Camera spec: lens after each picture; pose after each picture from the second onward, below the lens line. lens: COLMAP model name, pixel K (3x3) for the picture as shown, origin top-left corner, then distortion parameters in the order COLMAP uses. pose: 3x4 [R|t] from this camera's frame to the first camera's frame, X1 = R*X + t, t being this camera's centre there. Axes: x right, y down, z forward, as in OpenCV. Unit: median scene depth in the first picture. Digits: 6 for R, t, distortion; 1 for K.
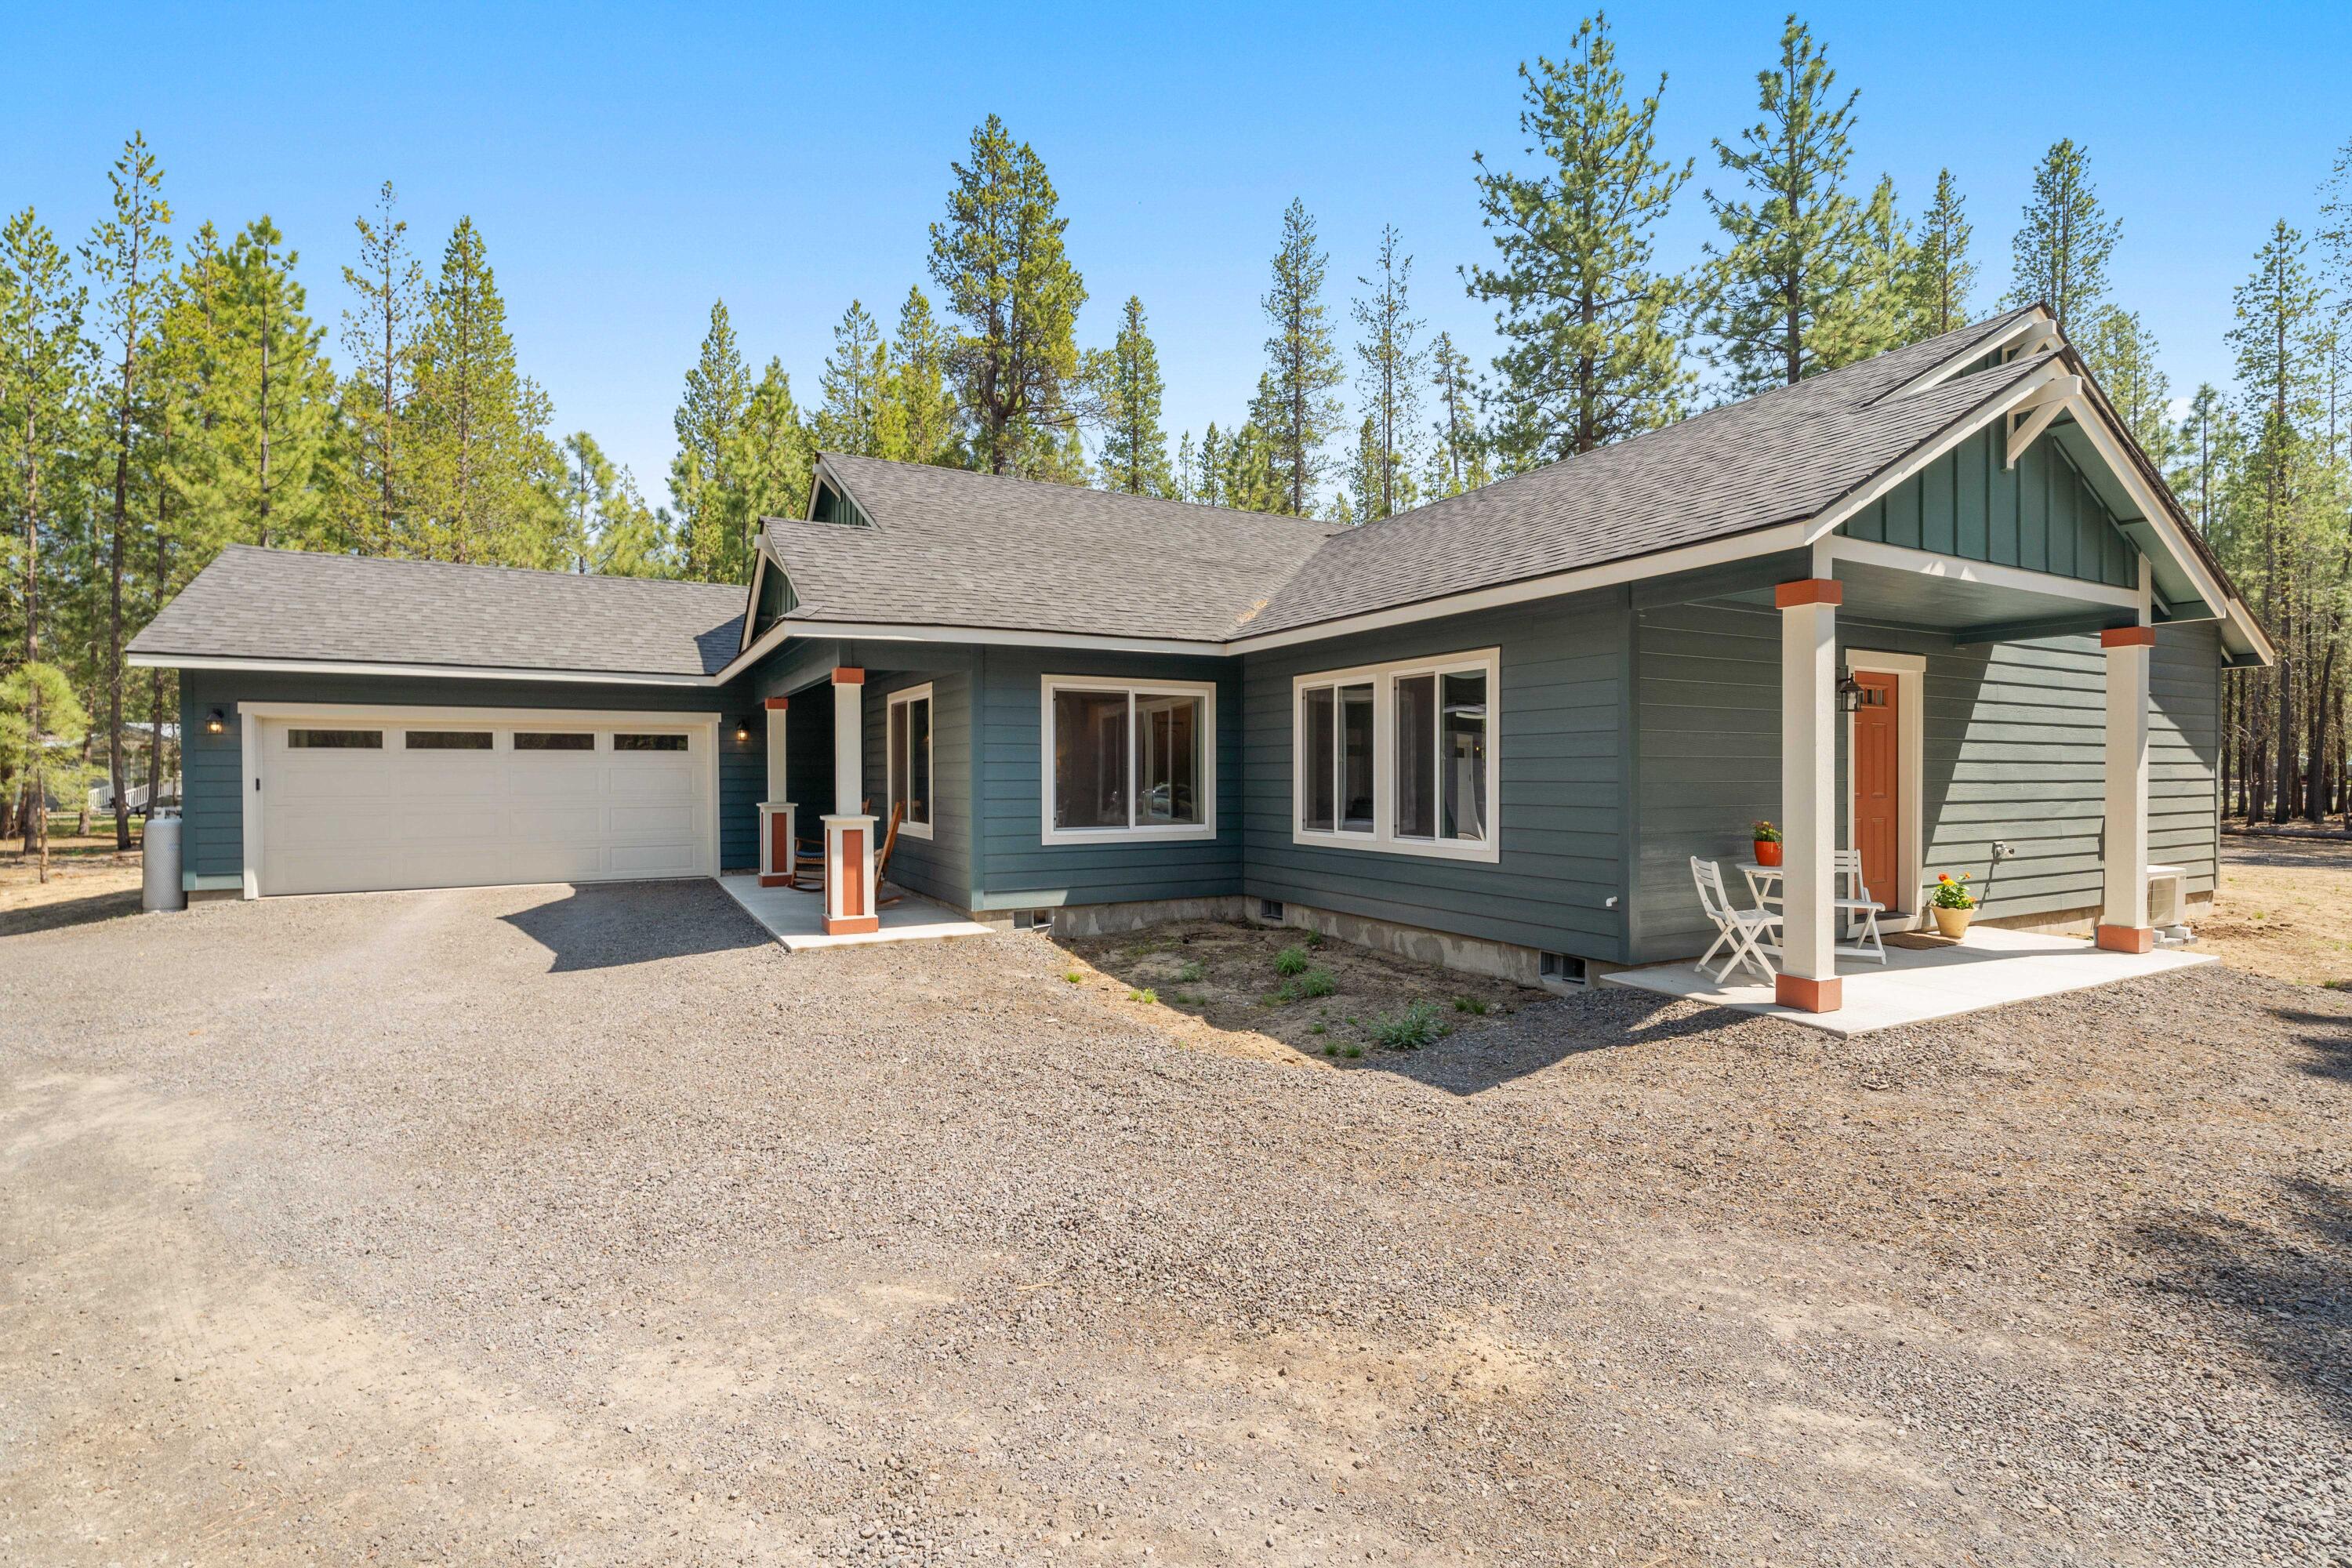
lens RADIAL K [[1056.5, 0, 1176.0], [0, 1056.5, 784.0], [0, 0, 1]] dist [0.001697, 0.000442]
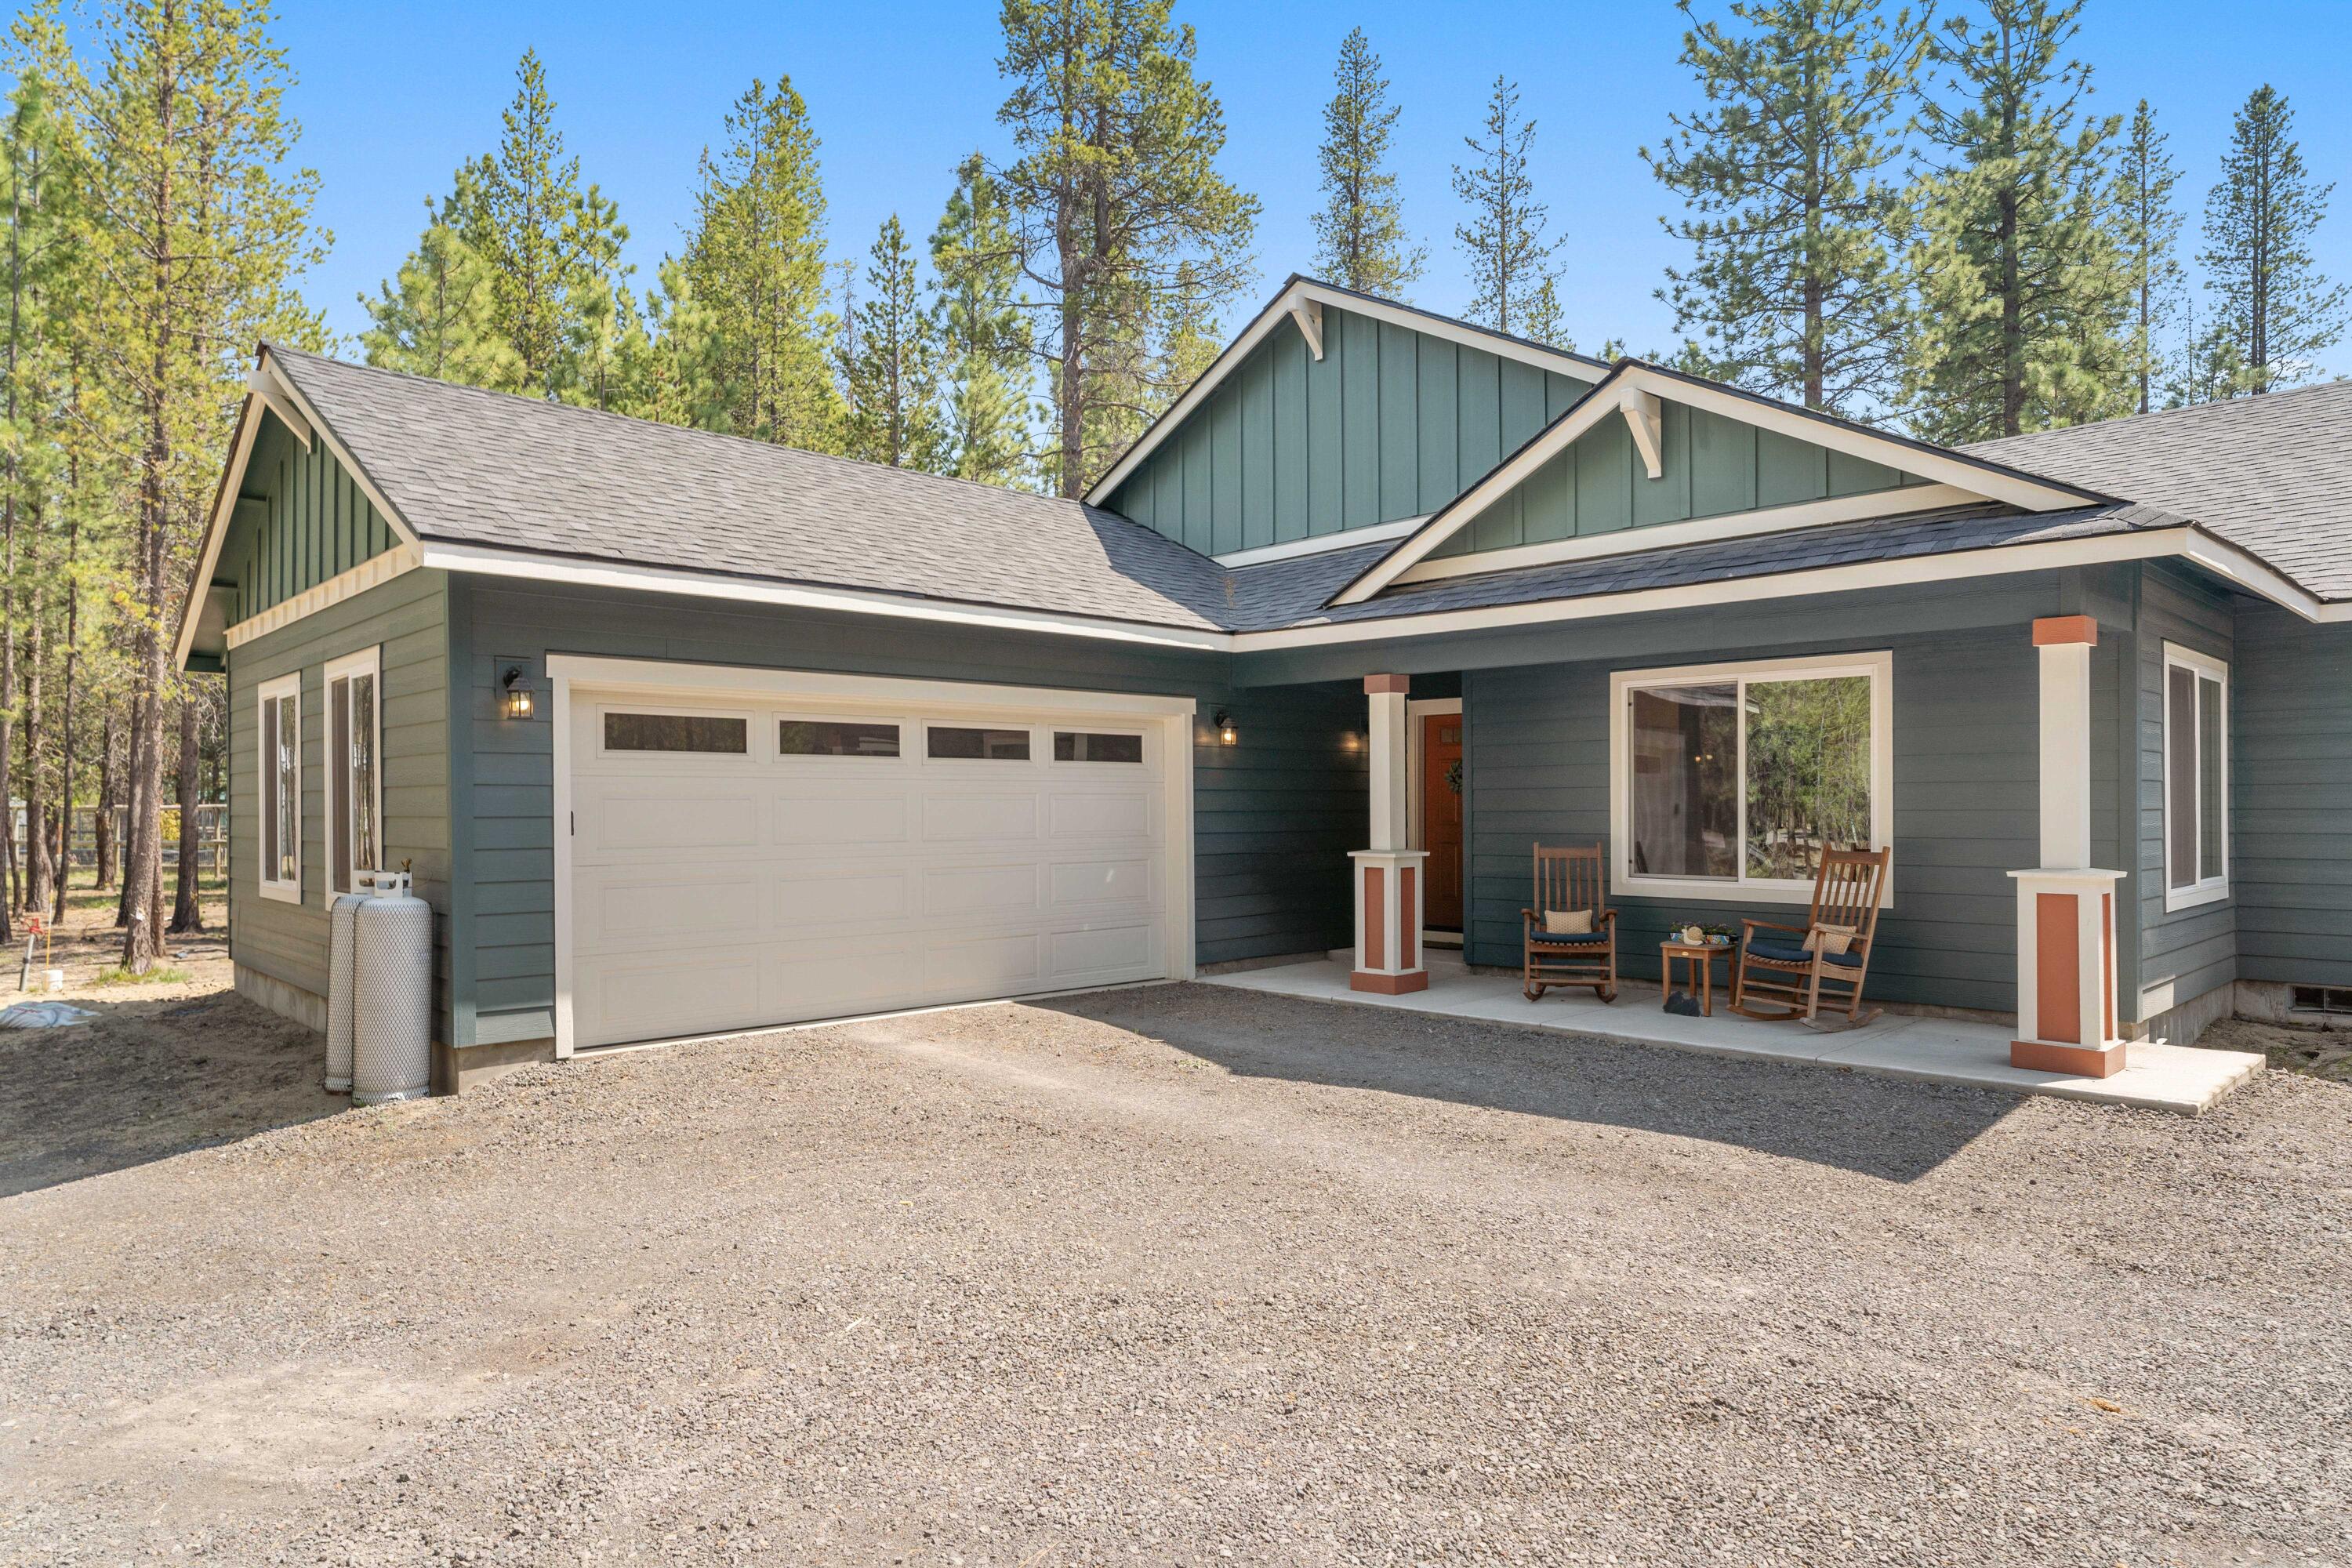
lens RADIAL K [[1383.4, 0, 1176.0], [0, 1383.4, 784.0], [0, 0, 1]] dist [-0.001907, -0.000951]
pose [[0.965669, 0.005796, 0.259713, -0.479060], [-0.000652, 0.999802, -0.019888, -0.003205], [-0.259777, 0.019036, 0.965481, 0.192376]]
